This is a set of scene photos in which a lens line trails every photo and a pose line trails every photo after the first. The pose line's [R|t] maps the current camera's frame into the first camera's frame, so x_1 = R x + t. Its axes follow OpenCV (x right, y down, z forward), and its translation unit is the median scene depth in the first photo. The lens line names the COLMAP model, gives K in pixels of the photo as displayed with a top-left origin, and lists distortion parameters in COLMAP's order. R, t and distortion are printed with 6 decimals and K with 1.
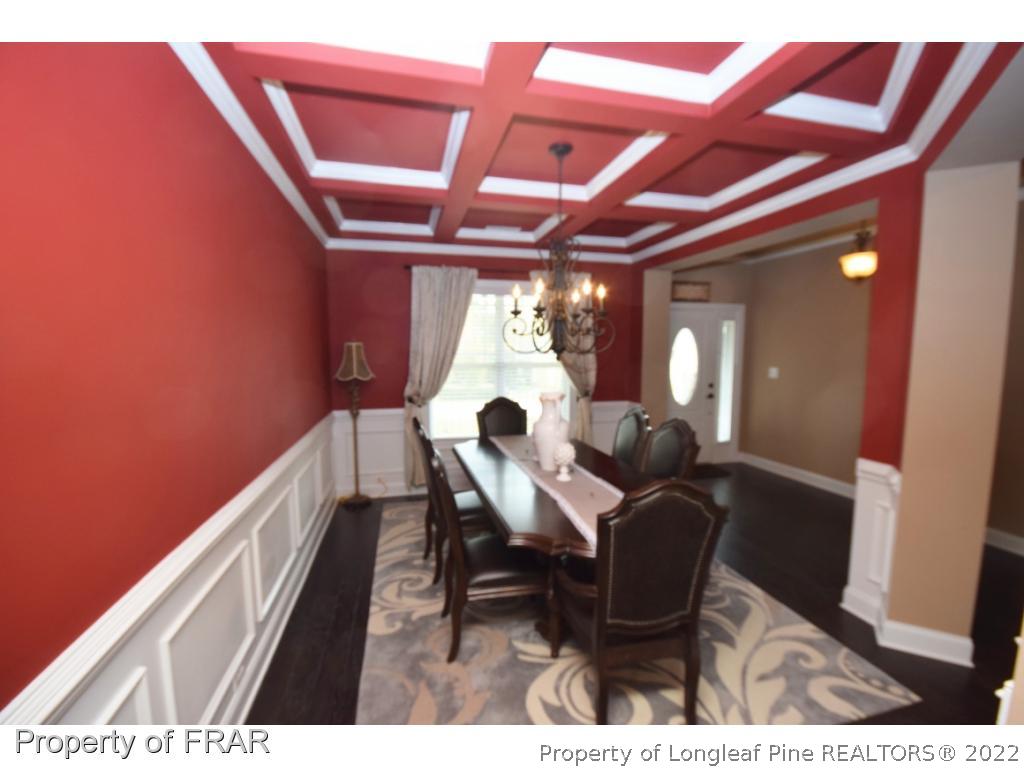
lens RADIAL K [[445.5, 0, 516.0], [0, 445.5, 391.6], [0, 0, 1]] dist [0.003110, -0.011469]
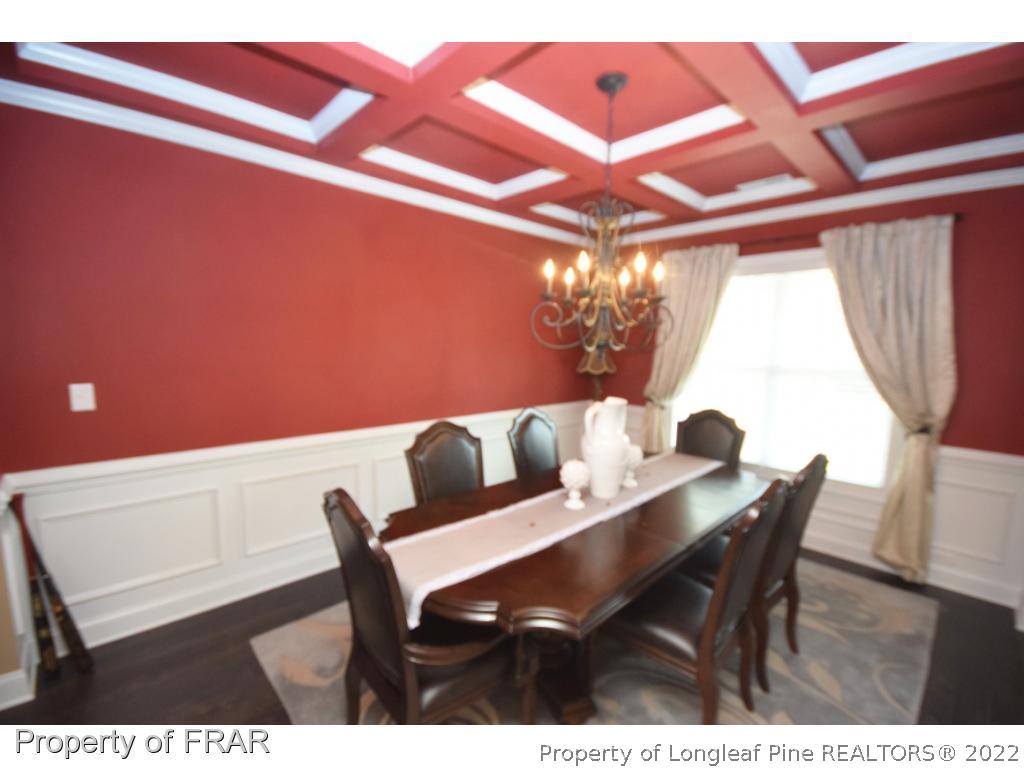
lens RADIAL K [[445.5, 0, 516.0], [0, 445.5, 391.6], [0, 0, 1]] dist [0.003110, -0.011469]
pose [[0.468230, 0.104030, -0.877461, 0.454439], [-0.099831, 0.992915, 0.064446, -0.030347], [0.877949, 0.057422, 0.475298, 0.310143]]
